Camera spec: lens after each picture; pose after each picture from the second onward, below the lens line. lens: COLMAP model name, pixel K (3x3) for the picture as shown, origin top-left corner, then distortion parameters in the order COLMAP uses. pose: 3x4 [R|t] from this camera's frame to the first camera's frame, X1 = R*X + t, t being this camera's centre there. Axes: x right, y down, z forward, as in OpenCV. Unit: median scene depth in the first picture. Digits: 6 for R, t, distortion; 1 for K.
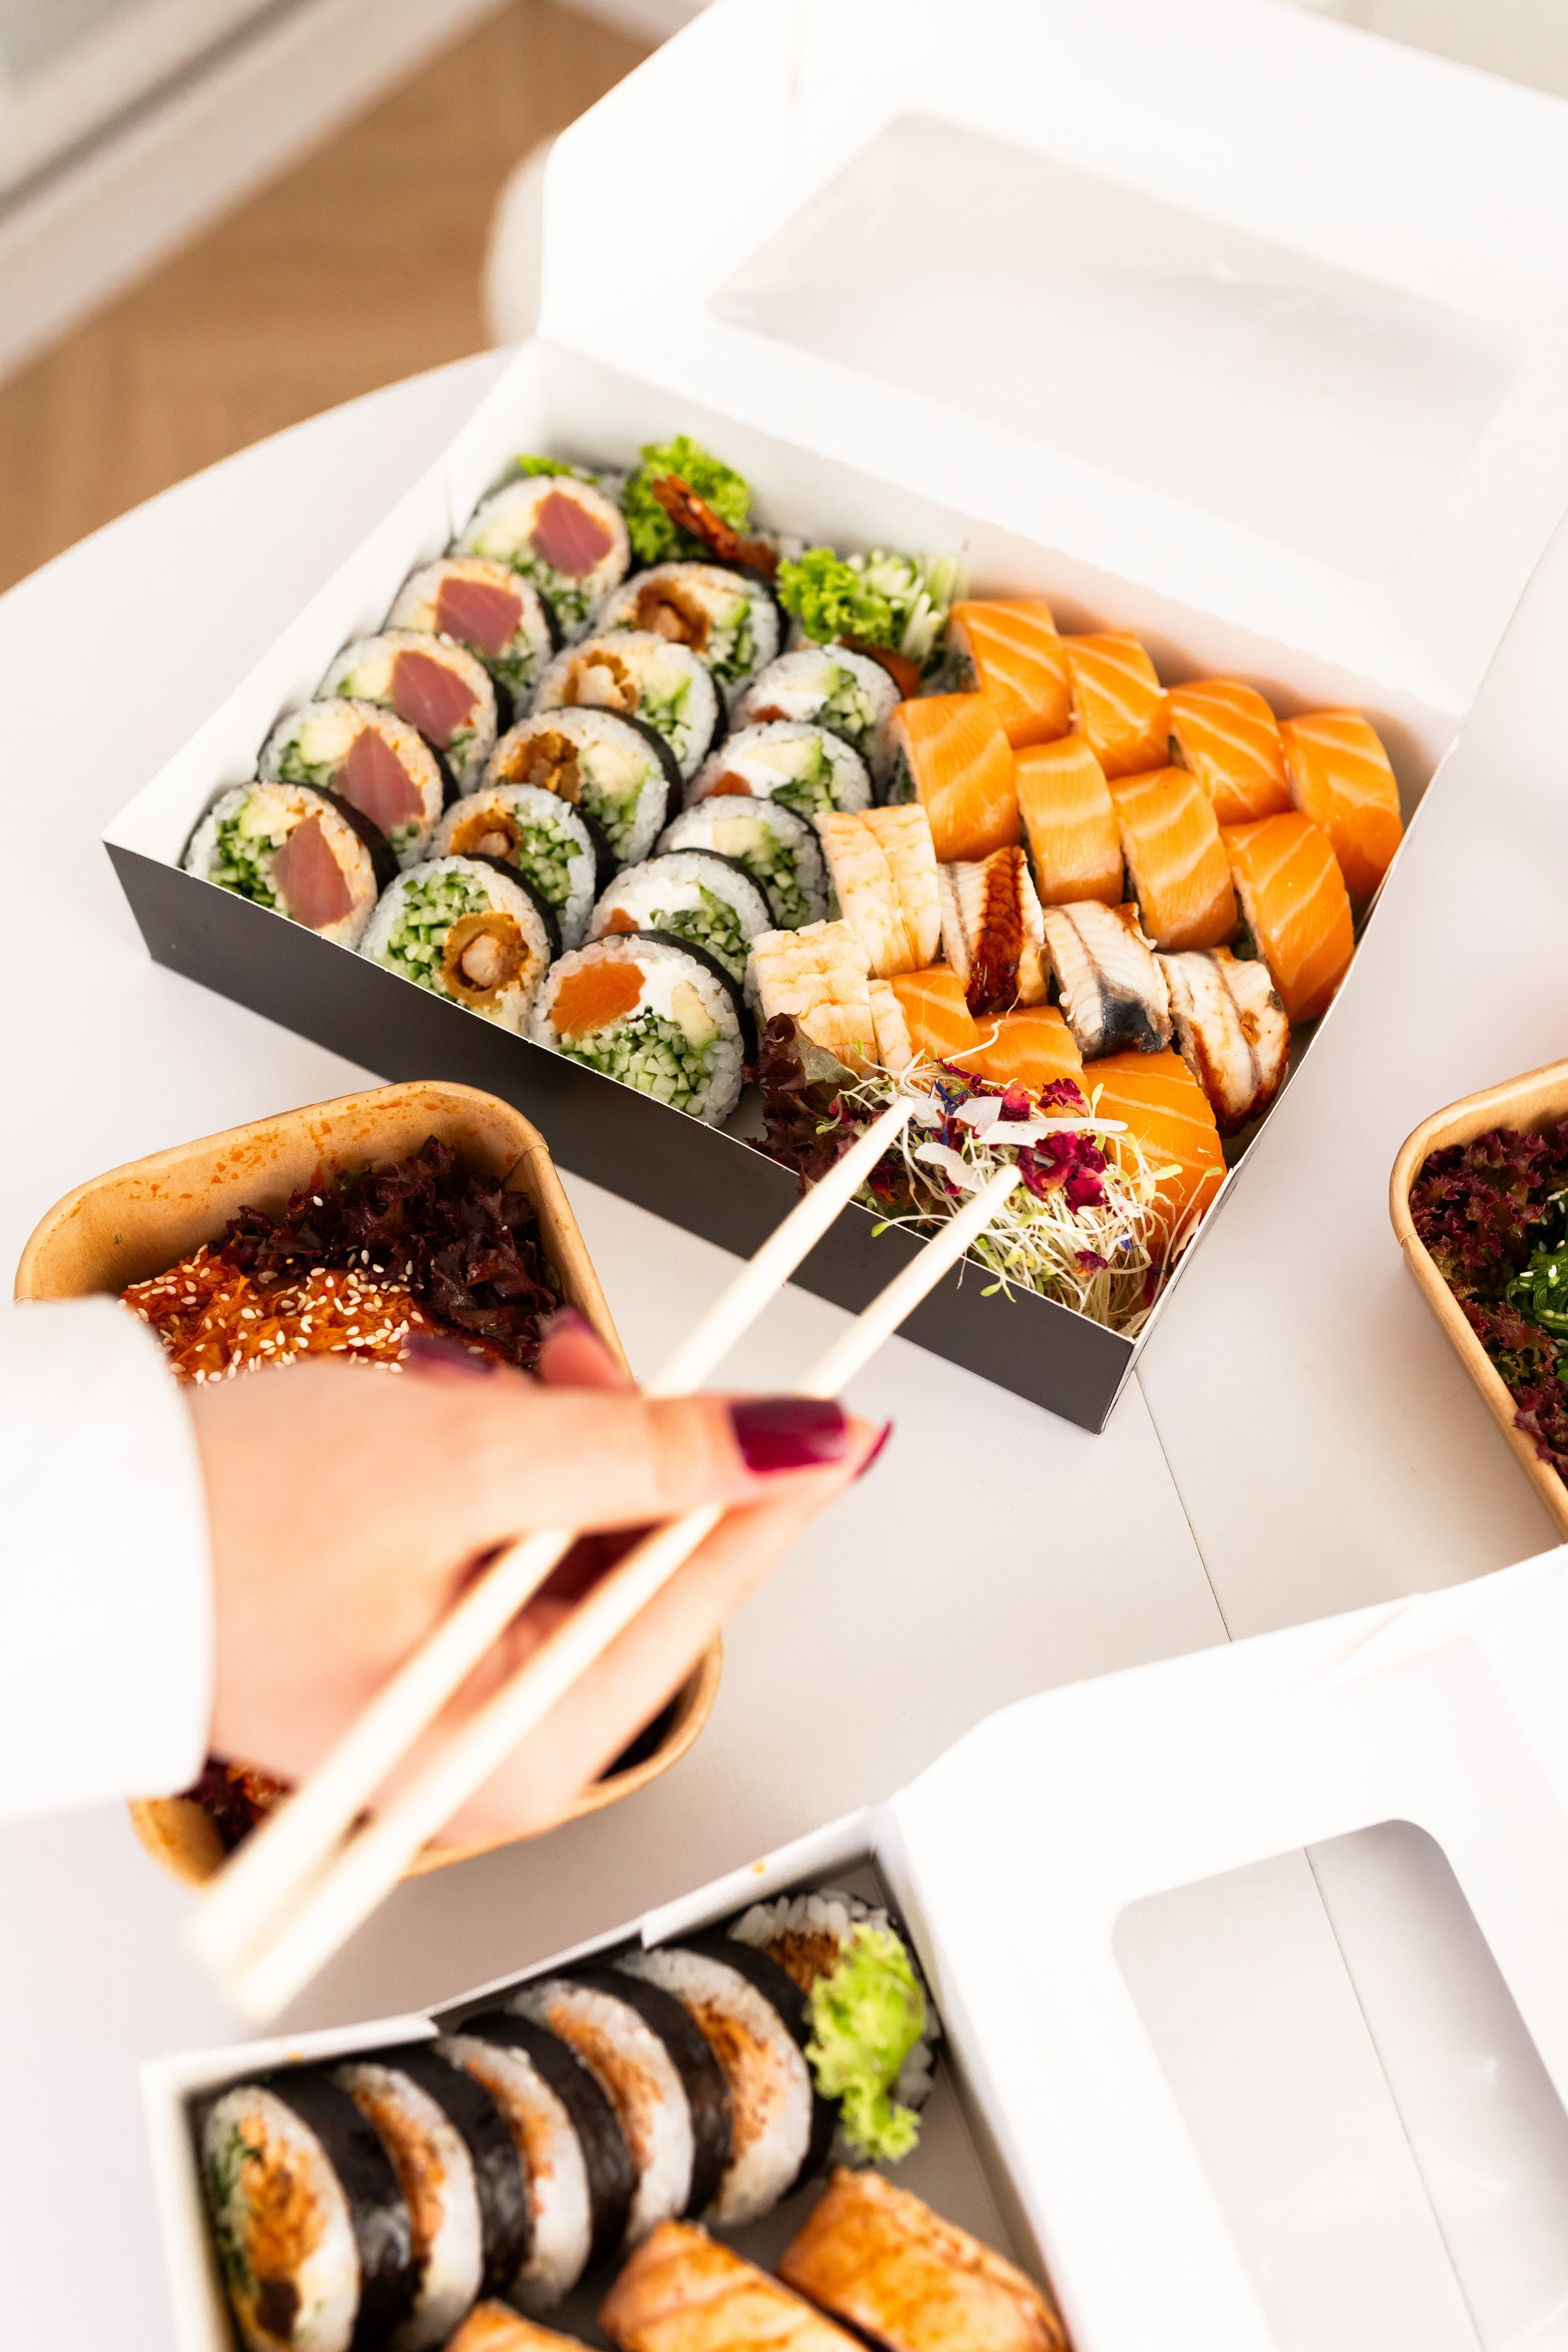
lens RADIAL K [[2273.3, 0, 825.0], [0, 2273.3, 1140.2], [0, 0, 1]] dist [-0.015951, 0.000000]
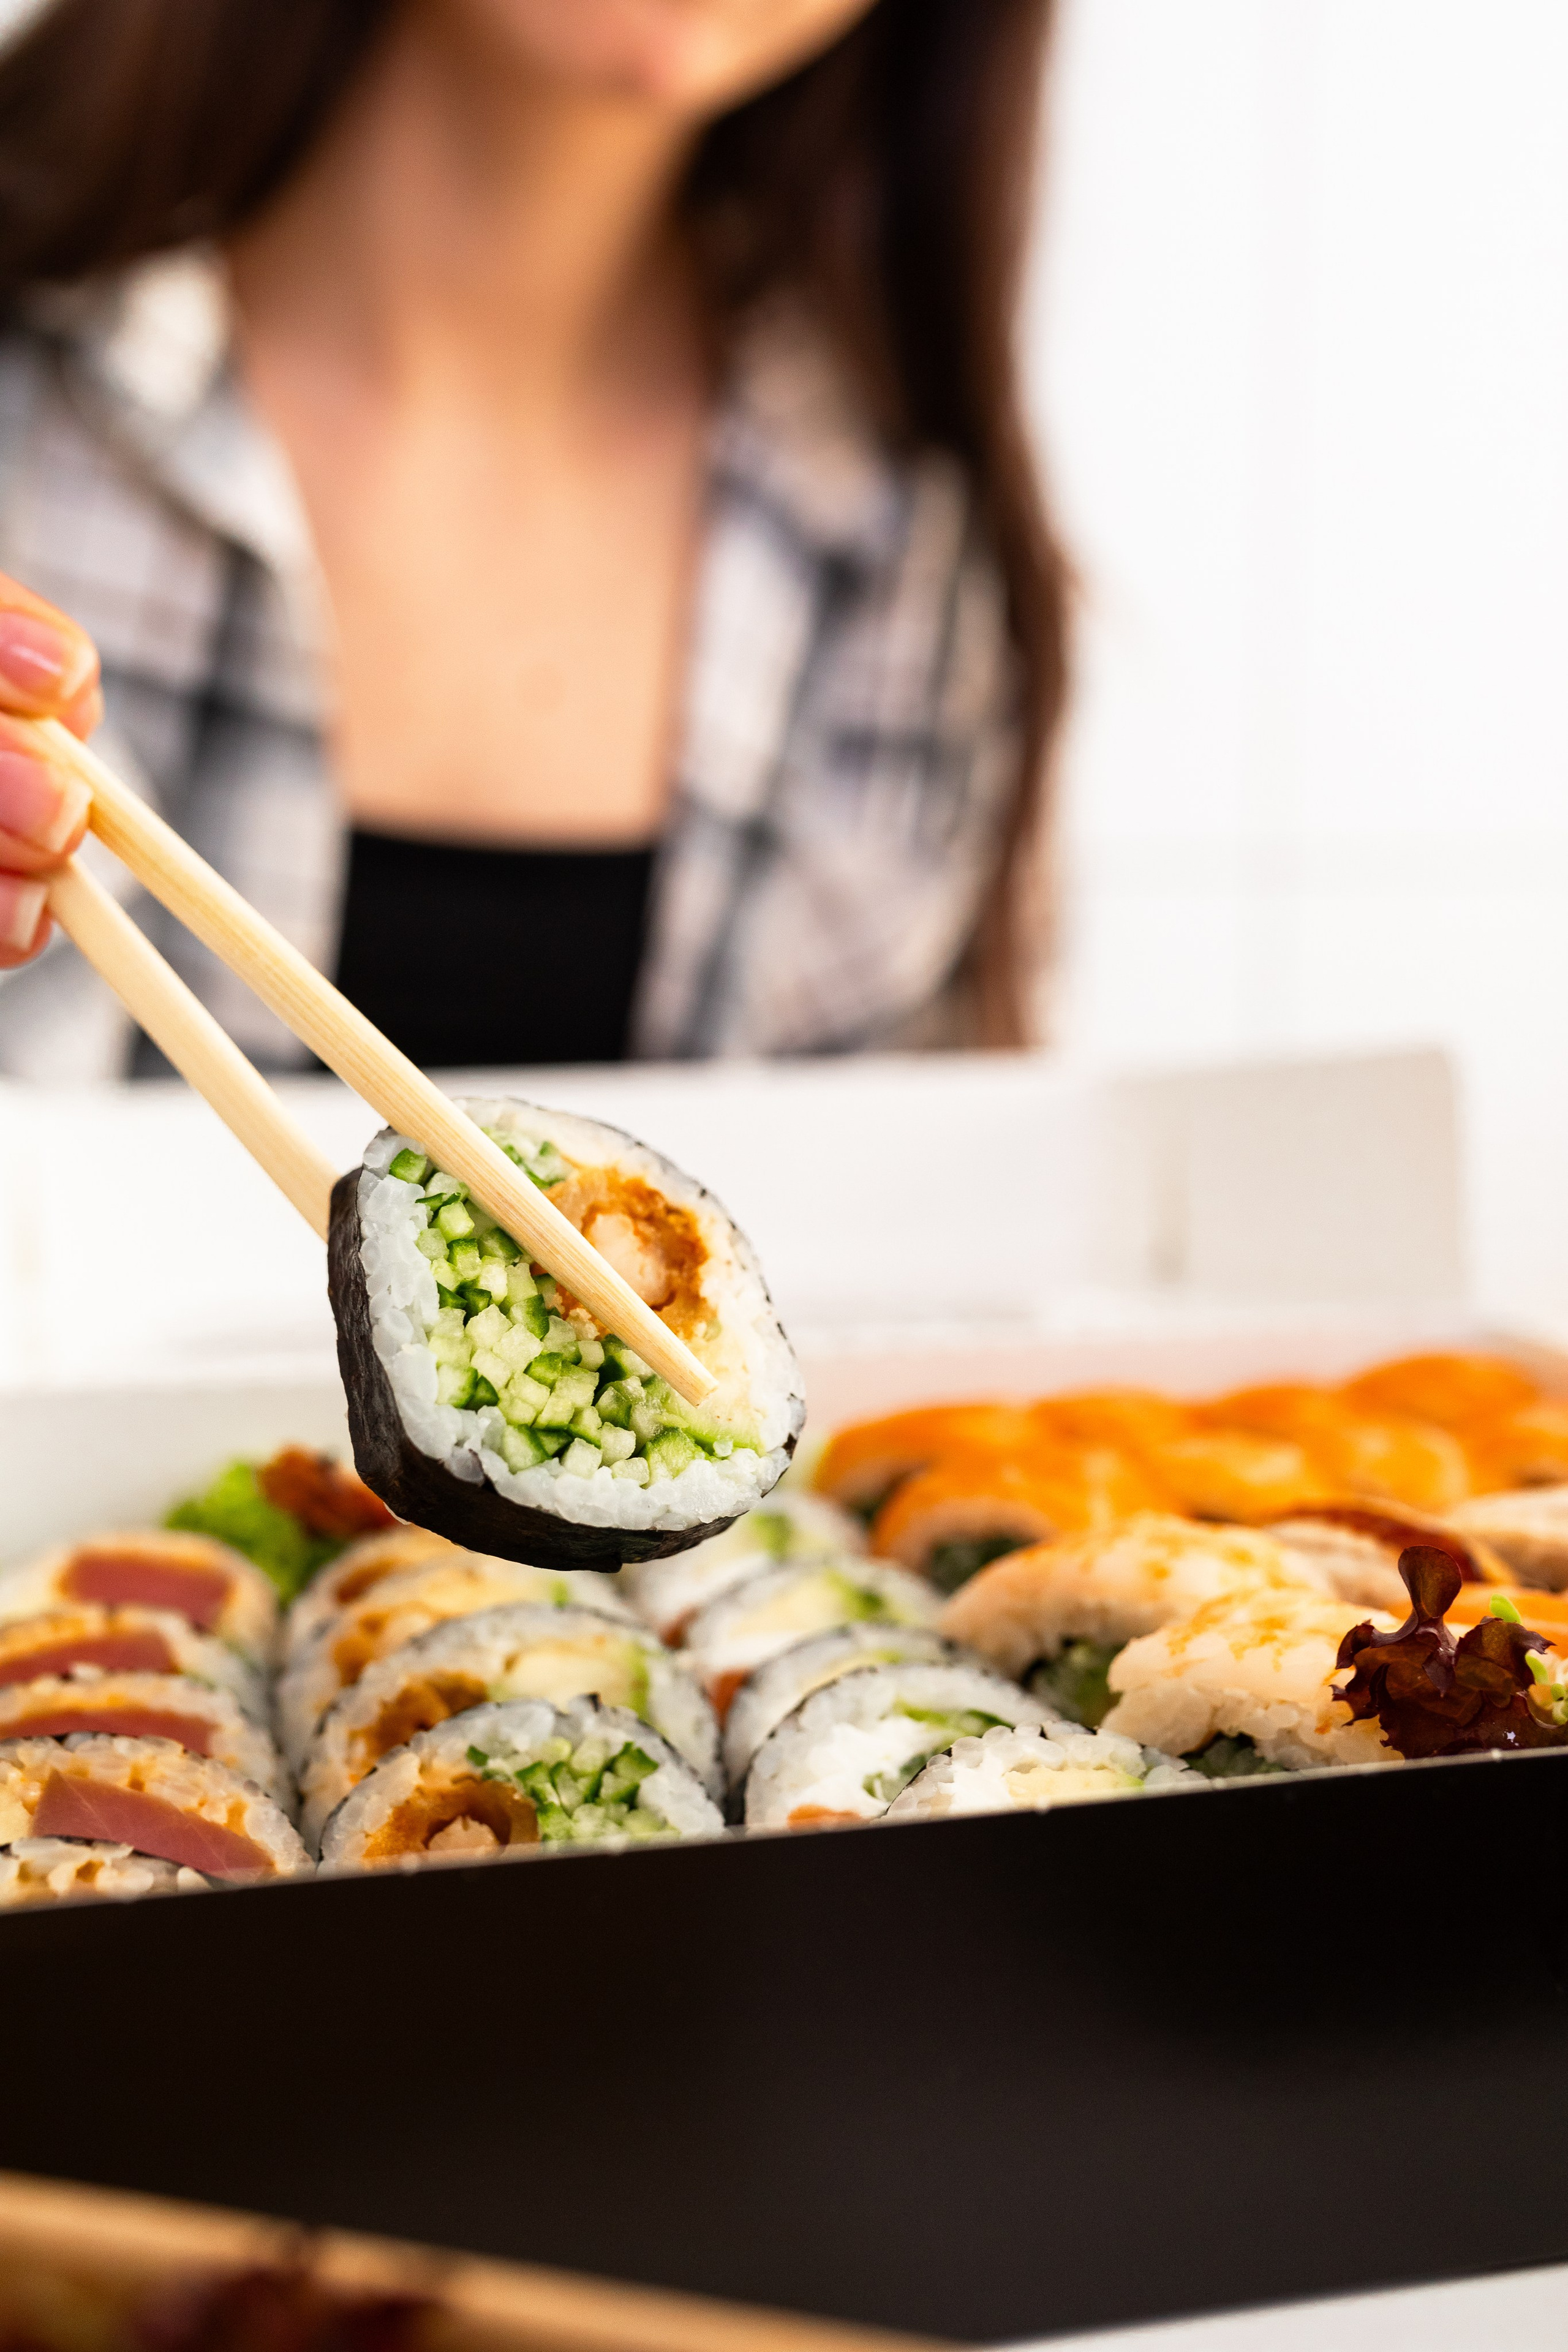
lens RADIAL K [[2273.3, 0, 797.0], [0, 2273.3, 1100.2], [0, 0, 1]] dist [-0.015951, 0.000000]
pose [[0.744504, -0.097108, 0.660518, -0.382797], [0.593828, 0.548452, -0.588702, 0.089547], [-0.305094, 0.830524, 0.465990, 0.672815]]
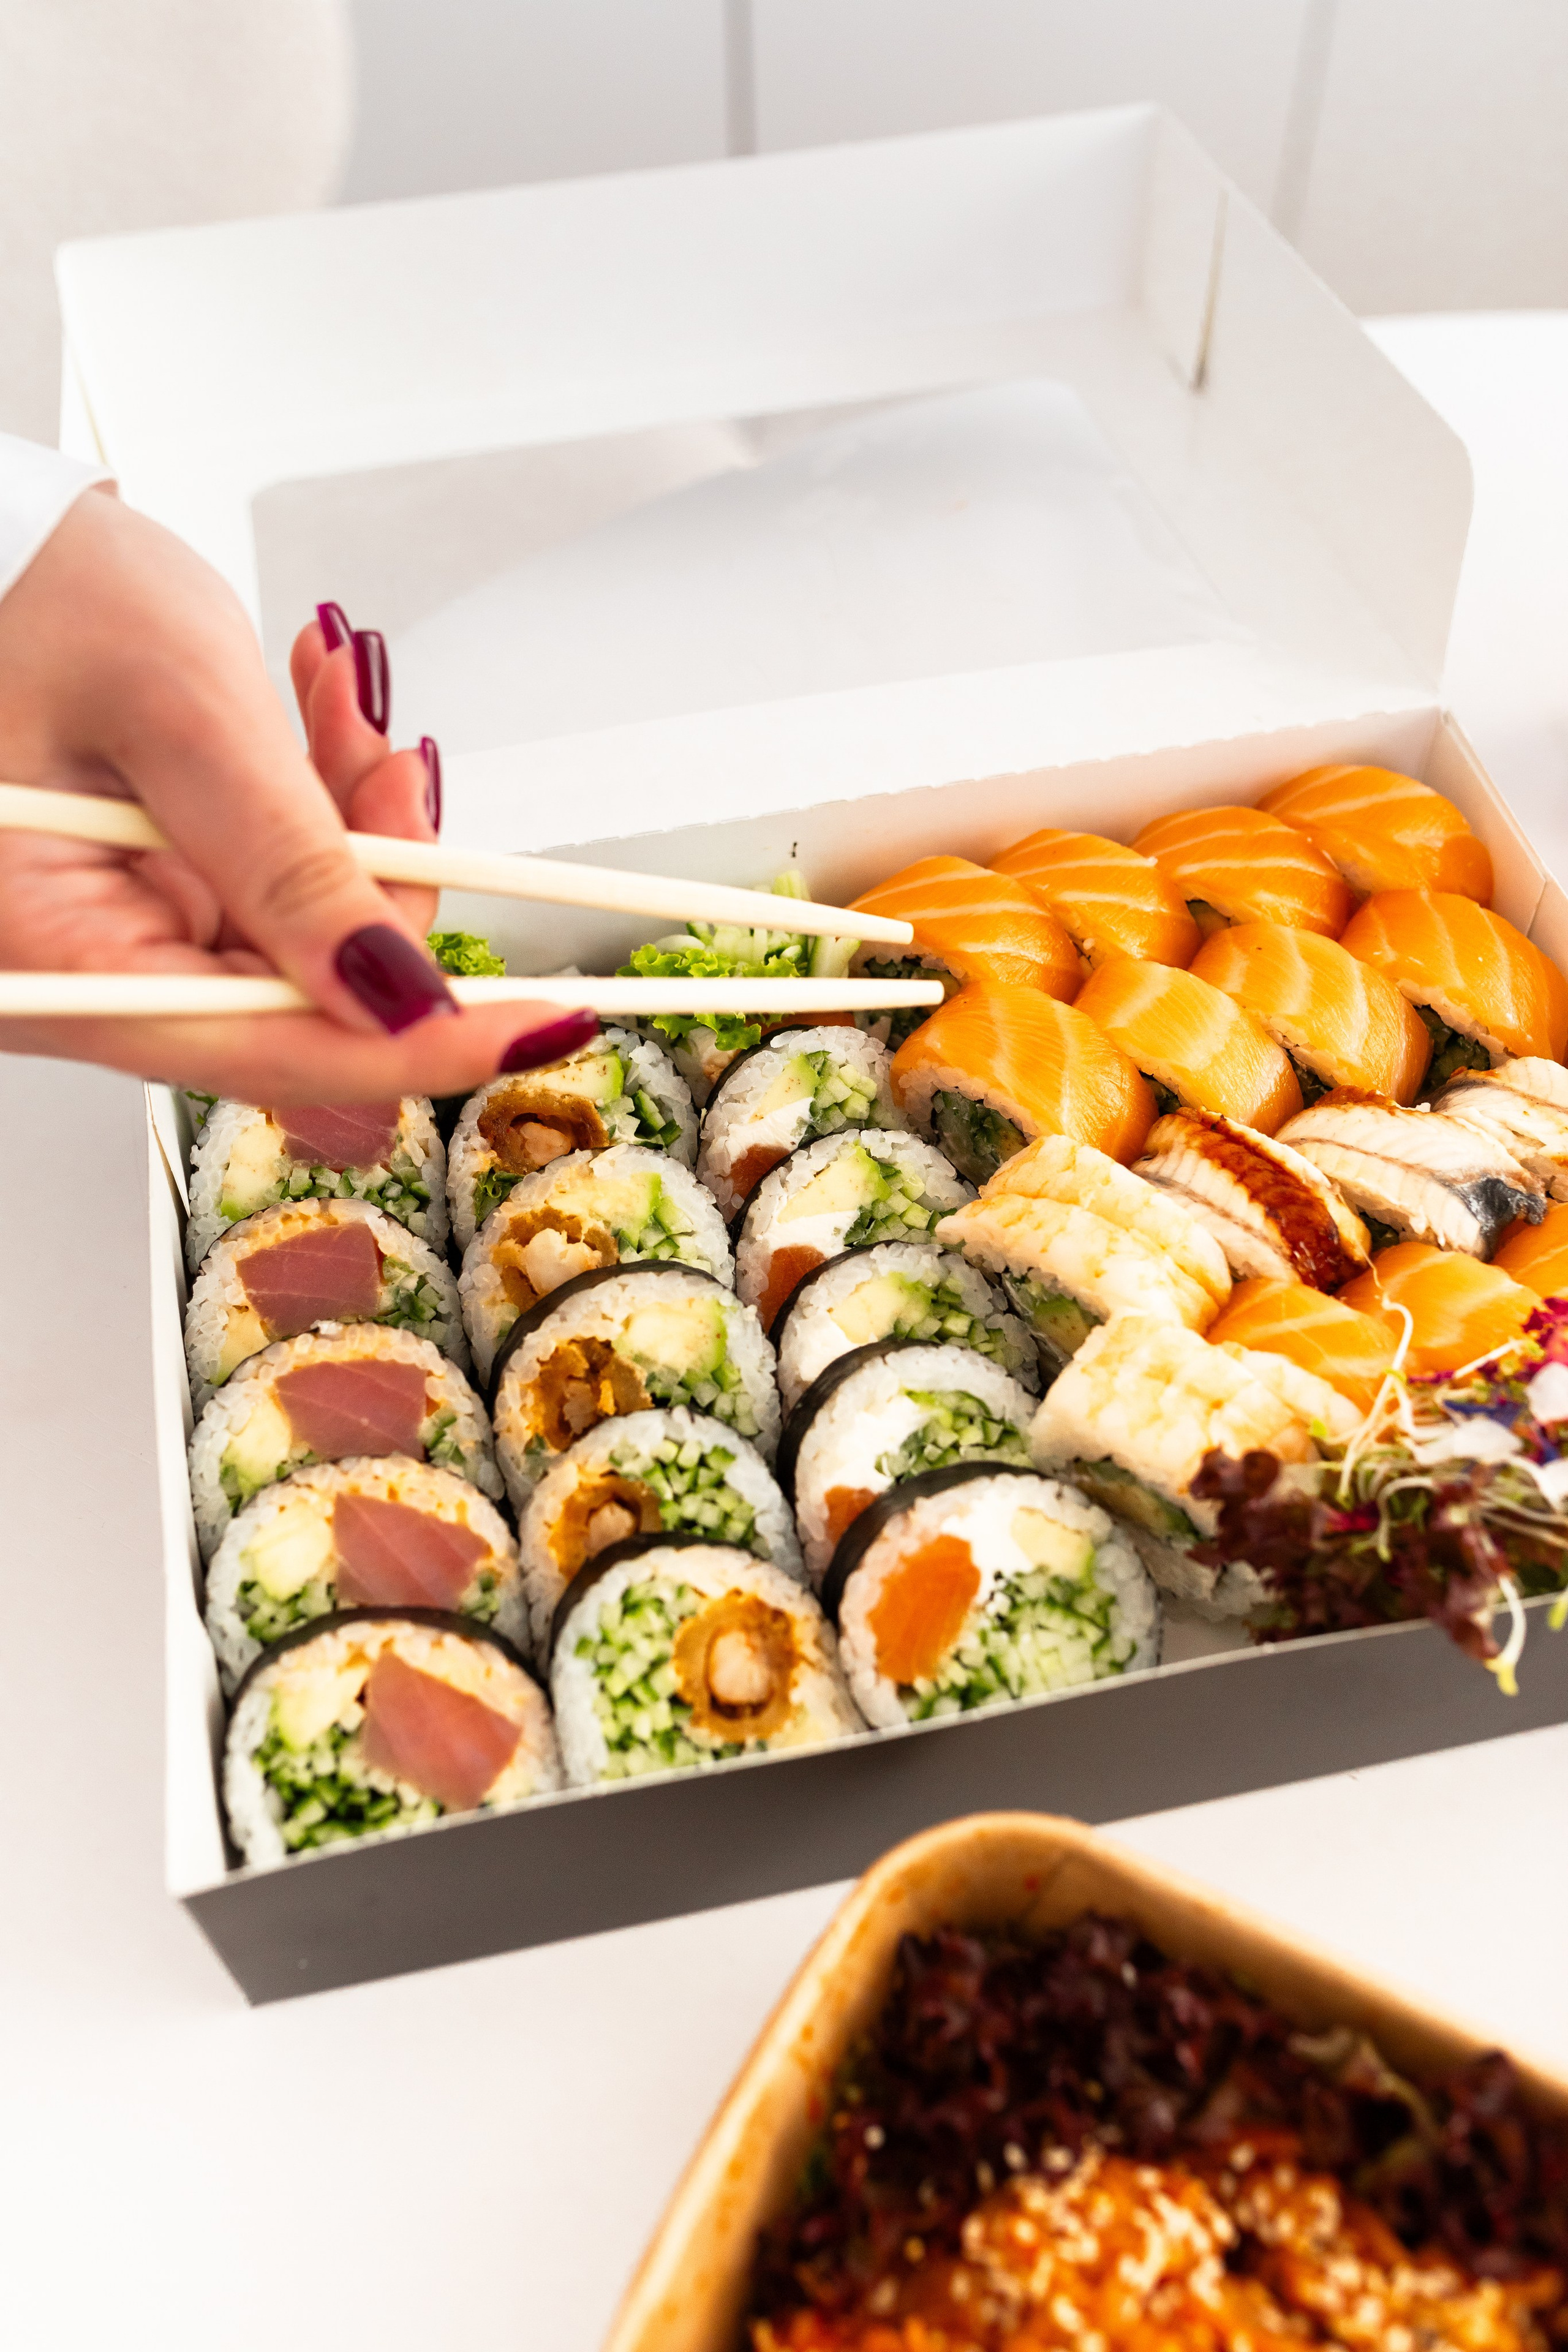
lens RADIAL K [[2273.3, 0, 797.0], [0, 2273.3, 1151.1], [0, 0, 1]] dist [-0.015951, 0.000000]
pose [[0.760269, -0.538263, 0.363681, -0.296855], [0.584666, 0.810977, -0.021954, -0.177379], [-0.283120, 0.229323, 0.931265, 0.338824]]
